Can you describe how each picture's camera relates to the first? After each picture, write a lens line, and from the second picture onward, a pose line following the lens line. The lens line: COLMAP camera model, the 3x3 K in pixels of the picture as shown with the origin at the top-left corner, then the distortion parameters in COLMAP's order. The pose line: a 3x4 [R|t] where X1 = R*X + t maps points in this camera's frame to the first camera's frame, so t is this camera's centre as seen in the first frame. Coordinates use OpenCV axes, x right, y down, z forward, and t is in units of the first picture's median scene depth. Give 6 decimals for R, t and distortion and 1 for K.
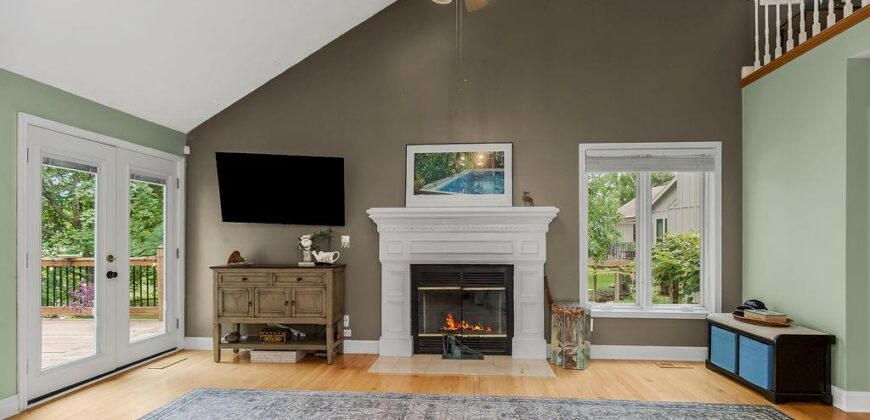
lens RADIAL K [[407.8, 0, 436.6], [0, 407.8, 237.7], [0, 0, 1]] dist [-0.002068, -0.000006]
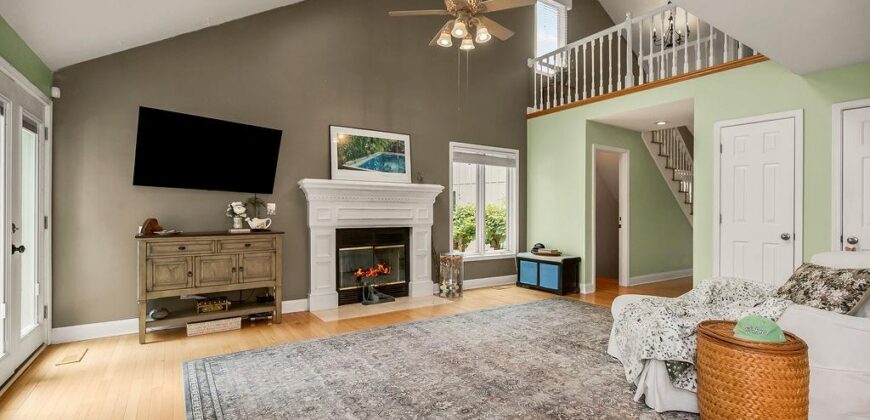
lens RADIAL K [[398.7, 0, 435.0], [0, 398.7, 210.0], [0, 0, 1]] dist [0.000157, 0.000014]
pose [[0.790075, 0.005670, 0.612984, -0.547874], [-0.007083, 0.999975, -0.000121, 0.009739], [-0.612969, -0.004246, 0.790096, -0.071476]]
